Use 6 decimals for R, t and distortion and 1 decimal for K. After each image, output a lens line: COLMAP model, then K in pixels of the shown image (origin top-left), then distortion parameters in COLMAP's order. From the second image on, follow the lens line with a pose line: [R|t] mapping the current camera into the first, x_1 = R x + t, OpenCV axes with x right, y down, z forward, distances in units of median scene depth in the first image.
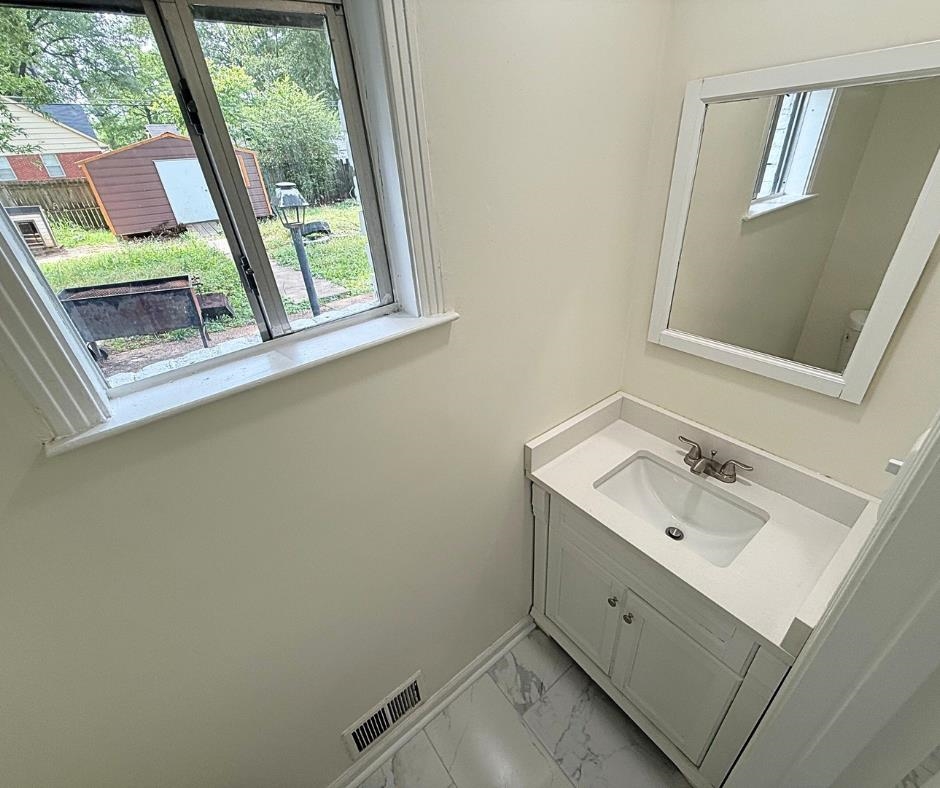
lens RADIAL K [[420.0, 0, 468.7], [0, 420.0, 394.1], [0, 0, 1]] dist [-0.000187, 0.000345]
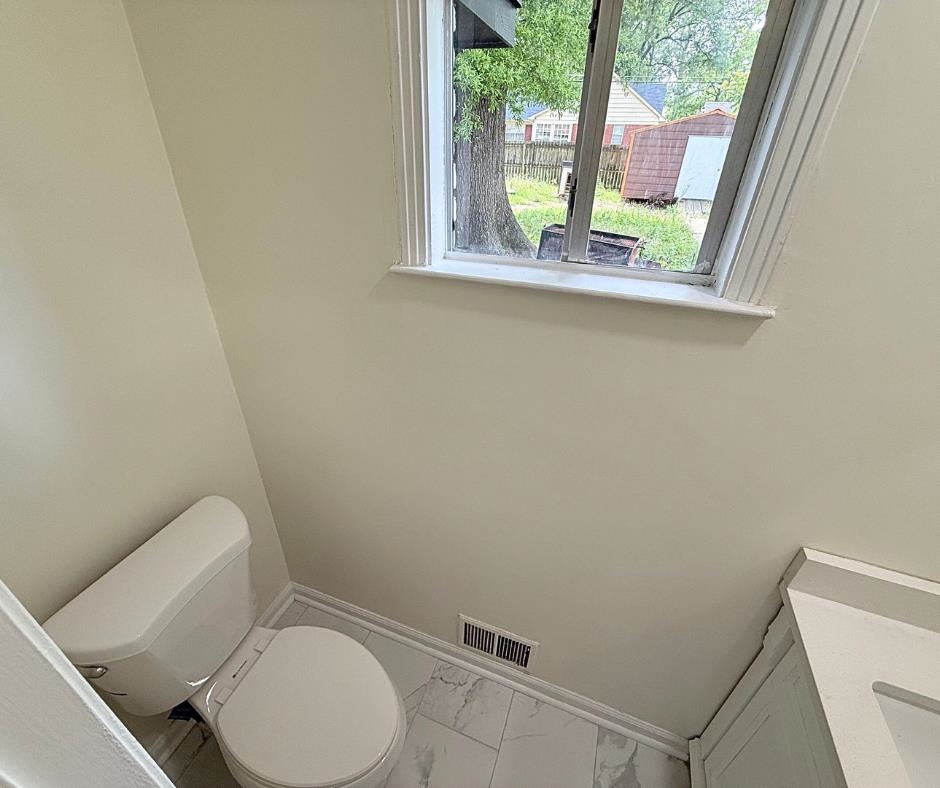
lens RADIAL K [[420.0, 0, 467.5], [0, 420.0, 395.3], [0, 0, 1]] dist [-0.000187, 0.000345]
pose [[0.523070, 0.505719, -0.686037, 0.174155], [-0.482319, 0.839284, 0.250942, 0.003342], [0.702685, 0.199628, 0.682922, 0.095347]]
